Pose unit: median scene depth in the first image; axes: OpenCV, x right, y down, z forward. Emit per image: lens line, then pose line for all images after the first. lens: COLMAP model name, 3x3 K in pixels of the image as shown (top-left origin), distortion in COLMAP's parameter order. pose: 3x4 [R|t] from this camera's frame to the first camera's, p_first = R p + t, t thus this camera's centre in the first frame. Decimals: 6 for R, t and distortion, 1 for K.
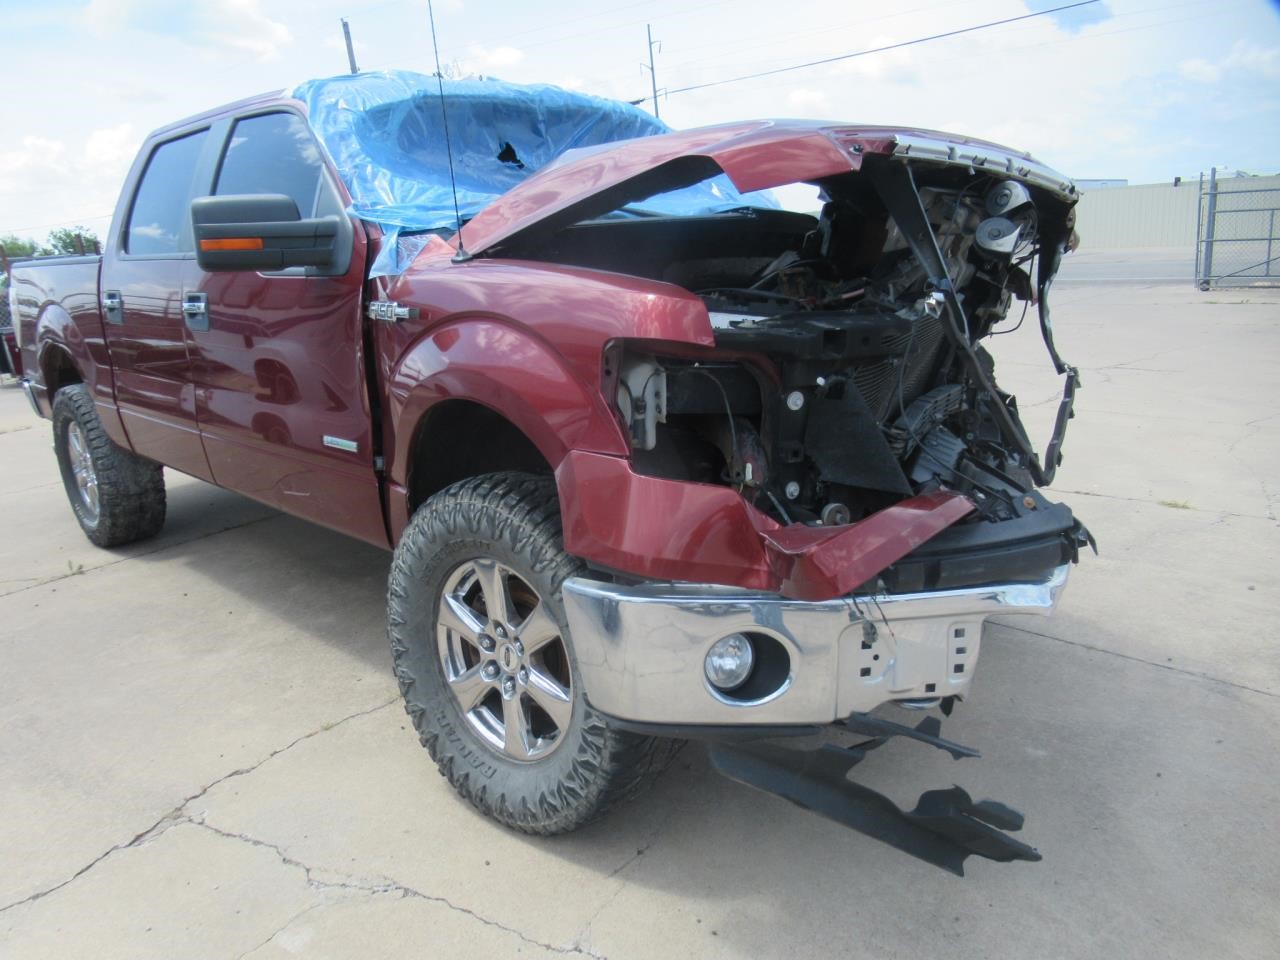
lens RADIAL K [[915.8, 0, 637.9], [0, 915.8, 452.3], [0, 0, 1]] dist [0.059625, -0.001124]
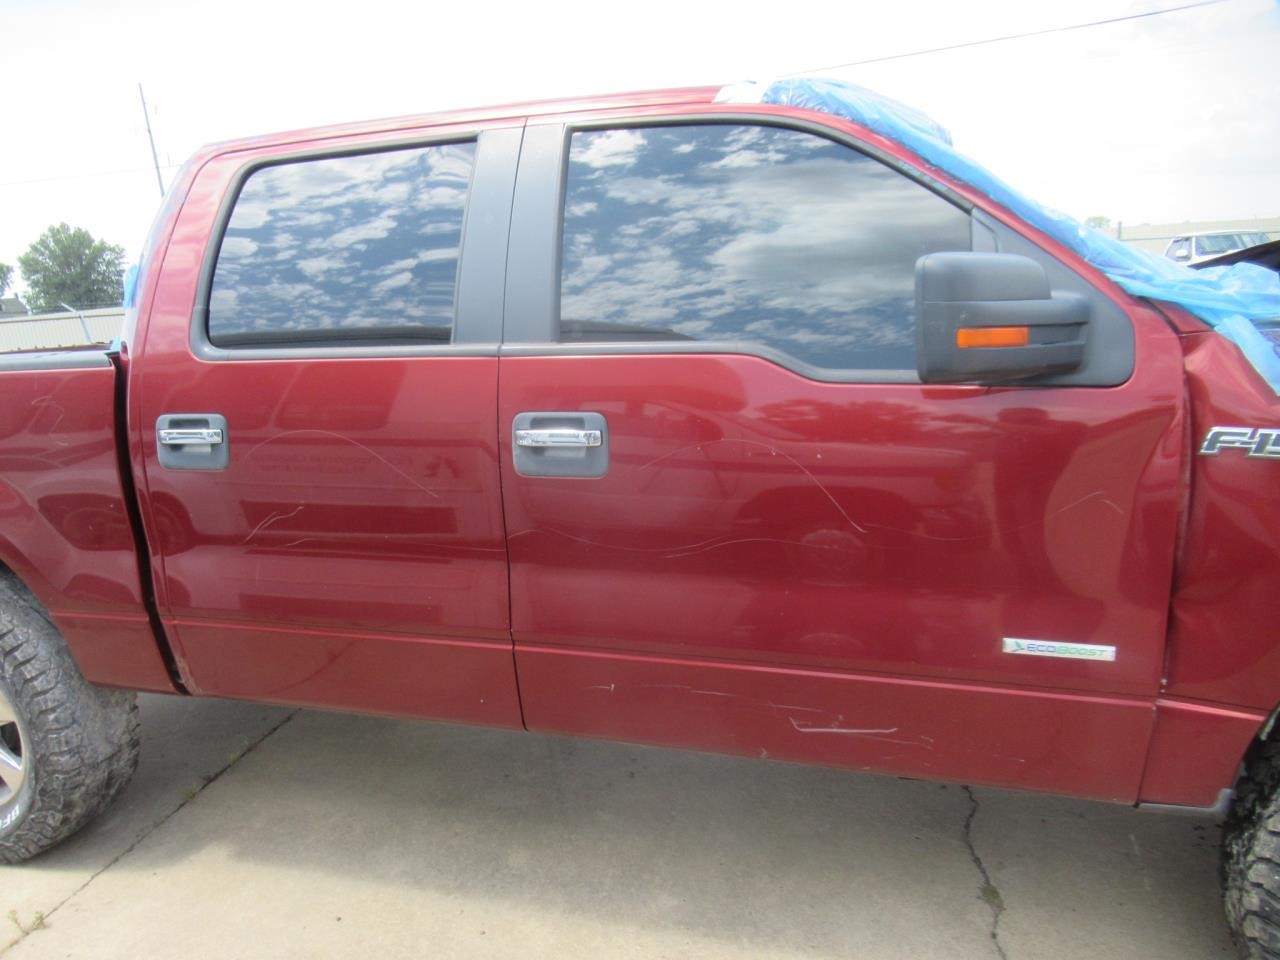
lens RADIAL K [[898.9, 0, 640.0], [0, 898.9, 480.0], [0, 0, 1]] dist [0.030031, -0.005232]
pose [[0.885456, -0.074670, 0.458685, -0.991858], [0.101129, 0.994314, -0.033356, -0.153710], [-0.453586, 0.075921, 0.887973, 0.664183]]
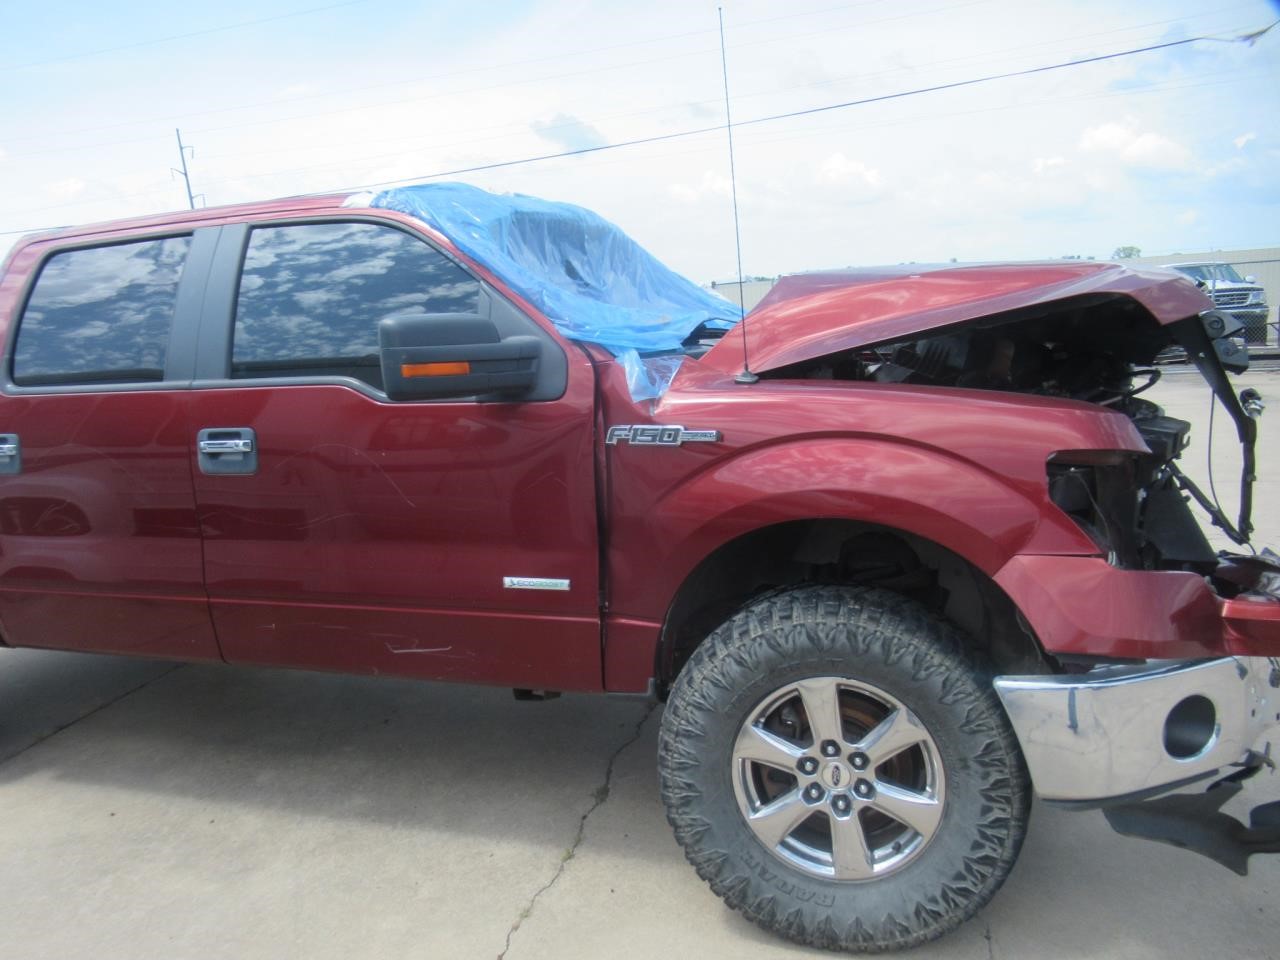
lens RADIAL K [[898.9, 0, 640.0], [0, 898.9, 480.0], [0, 0, 1]] dist [0.030031, -0.005232]
pose [[0.899318, -0.067405, 0.432069, -0.703753], [0.104894, 0.992454, -0.063501, -0.050750], [-0.424528, 0.102429, 0.899602, 0.180331]]
